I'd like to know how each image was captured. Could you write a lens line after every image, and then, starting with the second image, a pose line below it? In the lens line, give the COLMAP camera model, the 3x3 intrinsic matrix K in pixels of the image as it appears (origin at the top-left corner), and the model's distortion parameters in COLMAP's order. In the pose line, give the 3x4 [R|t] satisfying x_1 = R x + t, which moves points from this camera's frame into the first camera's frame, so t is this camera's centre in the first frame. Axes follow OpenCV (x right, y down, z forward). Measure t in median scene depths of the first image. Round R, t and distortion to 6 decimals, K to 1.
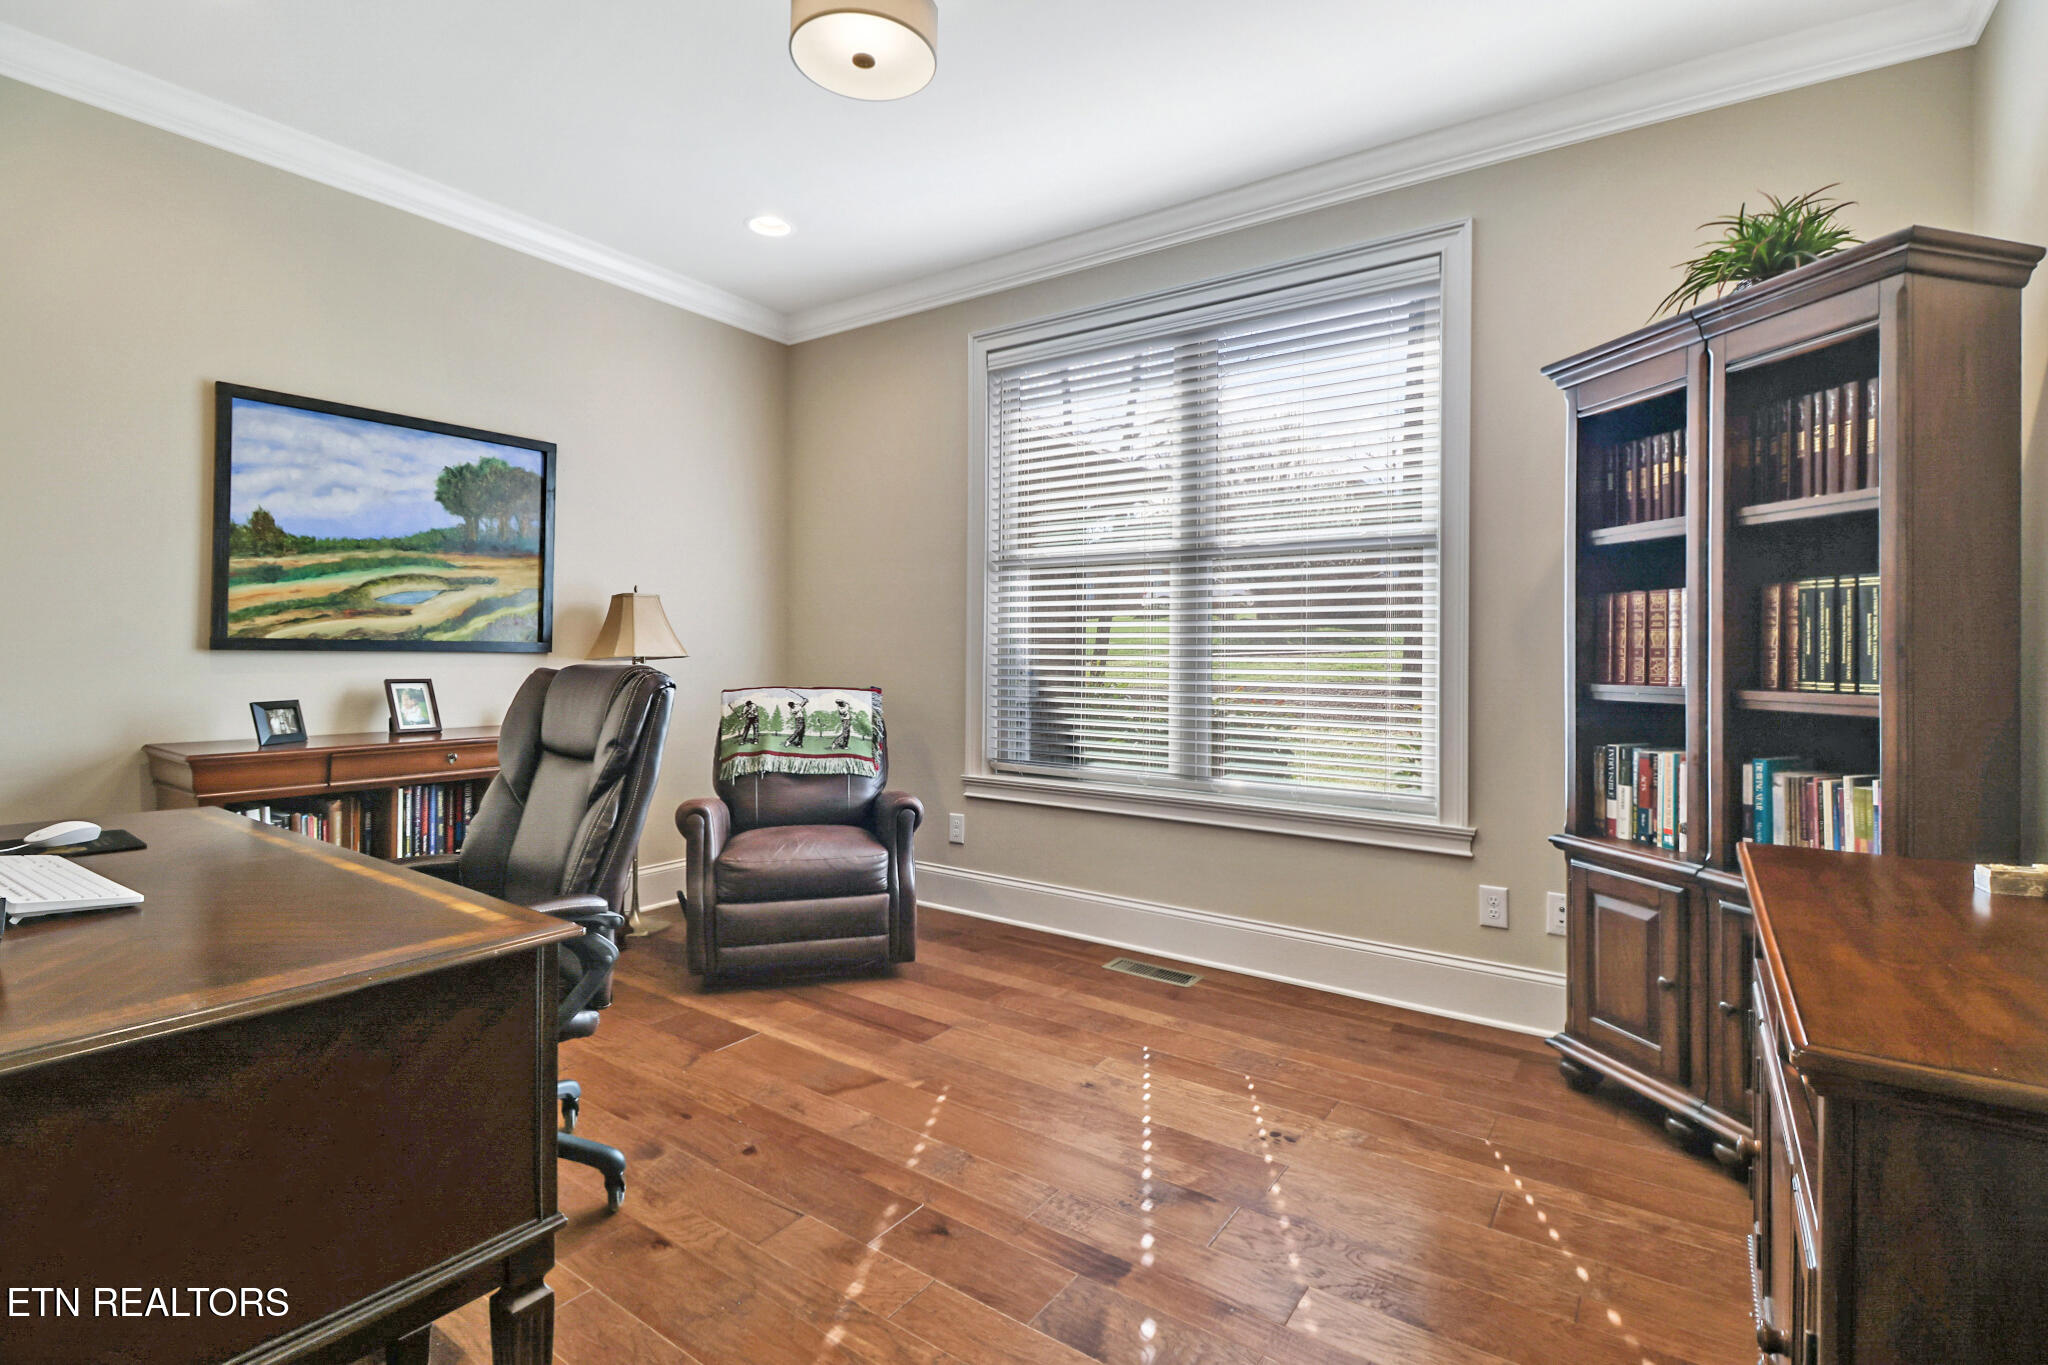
lens RADIAL K [[948.9, 0, 1042.1], [0, 948.9, 638.0], [0, 0, 1]] dist [-0.003633, -0.008740]
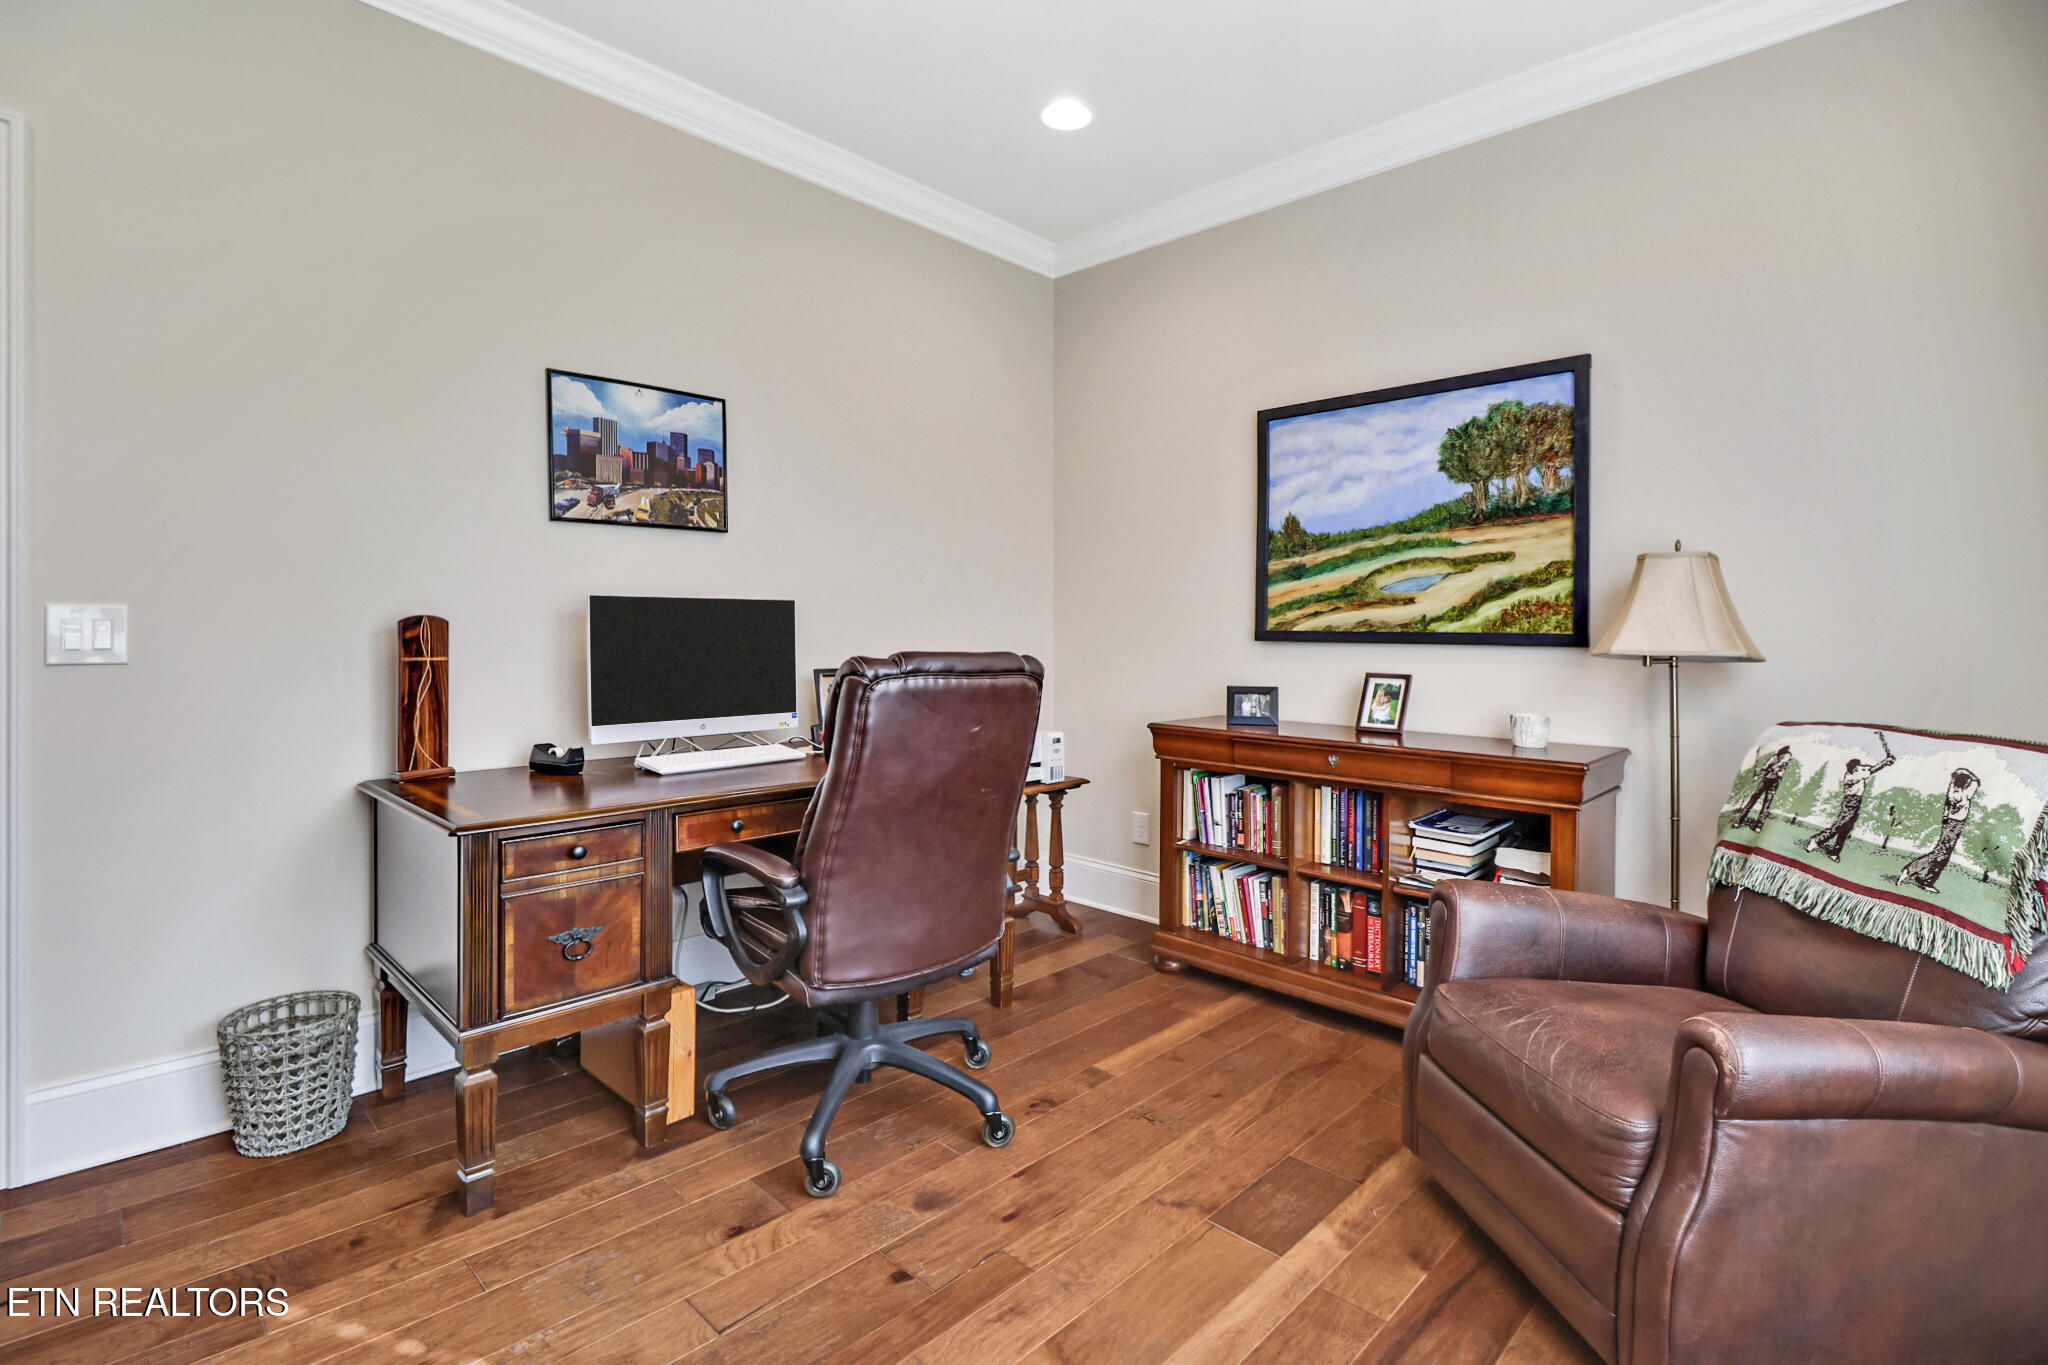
lens RADIAL K [[948.9, 0, 1050.7], [0, 948.9, 644.5], [0, 0, 1]] dist [-0.003633, -0.008740]
pose [[-0.155332, 0.002479, -0.987859, 0.290638], [0.002948, 0.999994, 0.002046, 0.012105], [0.987858, -0.002594, -0.155339, 0.819163]]
